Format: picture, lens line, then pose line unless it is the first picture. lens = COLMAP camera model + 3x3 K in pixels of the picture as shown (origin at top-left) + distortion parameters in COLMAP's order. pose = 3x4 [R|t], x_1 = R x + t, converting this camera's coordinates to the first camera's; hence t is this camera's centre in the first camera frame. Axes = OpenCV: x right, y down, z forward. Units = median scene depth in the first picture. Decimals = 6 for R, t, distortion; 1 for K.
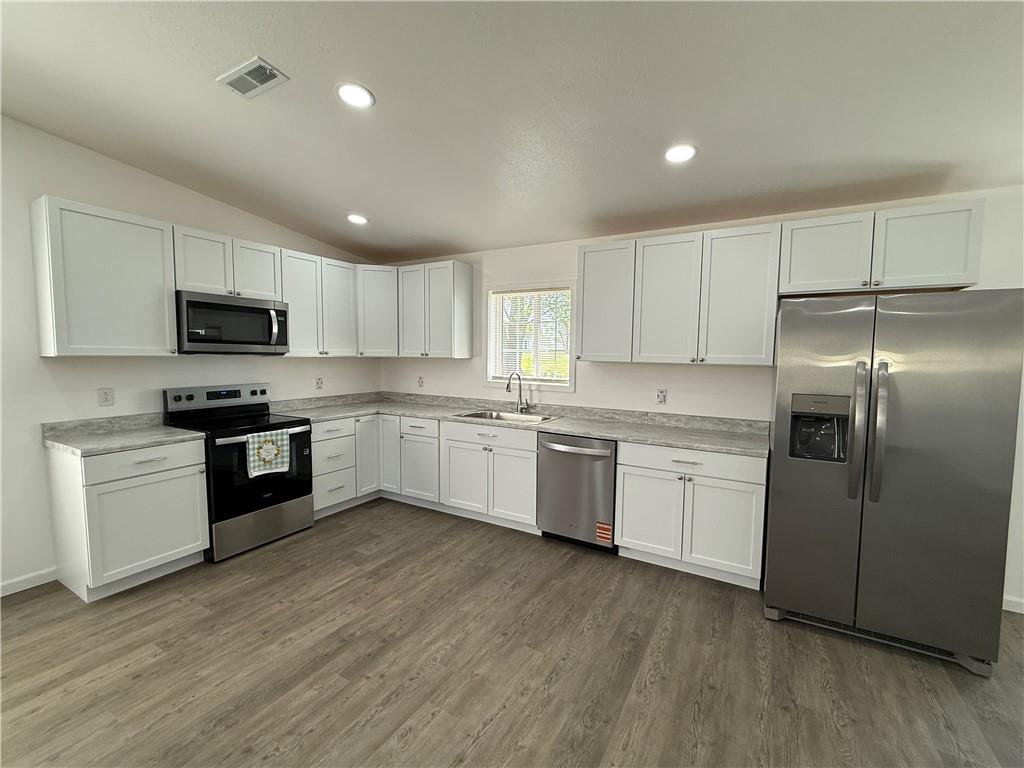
lens RADIAL K [[435.8, 0, 511.1], [0, 435.8, 384.4], [0, 0, 1]] dist [0.001054, -0.000598]
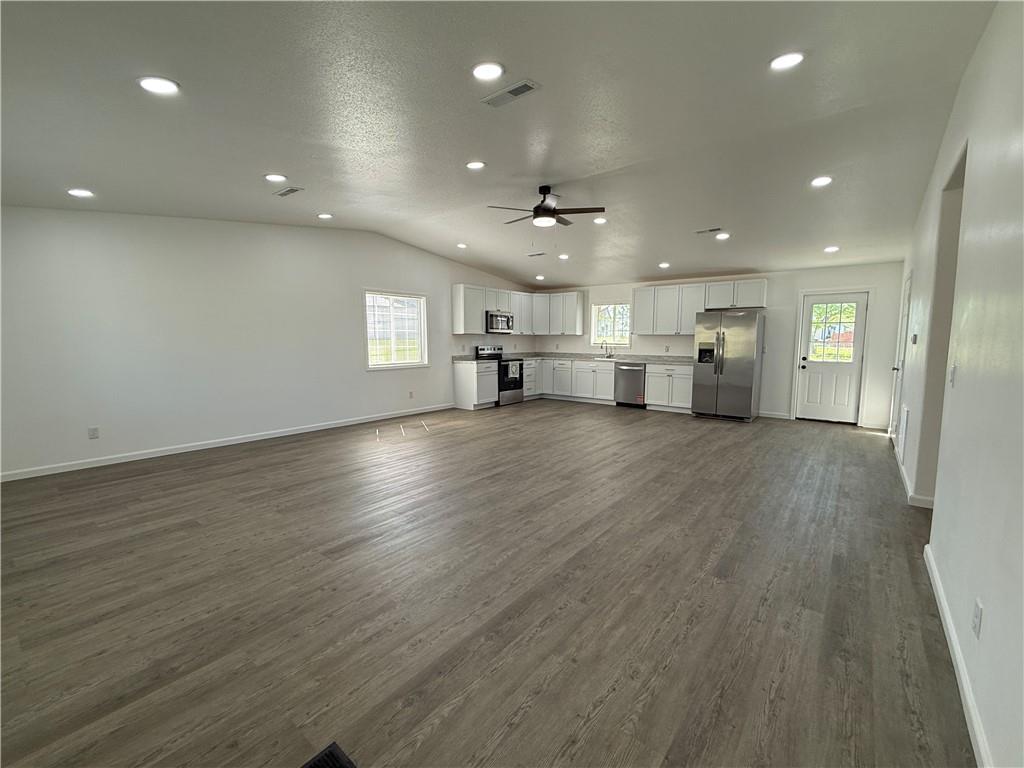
lens RADIAL K [[435.8, 0, 512.0], [0, 435.8, 380.0], [0, 0, 1]] dist [0.001054, -0.000598]
pose [[0.988553, 0.006013, -0.150755, -0.152075], [-0.002243, 0.999681, 0.025169, 0.150069], [0.150858, -0.024543, 0.988251, -1.645313]]
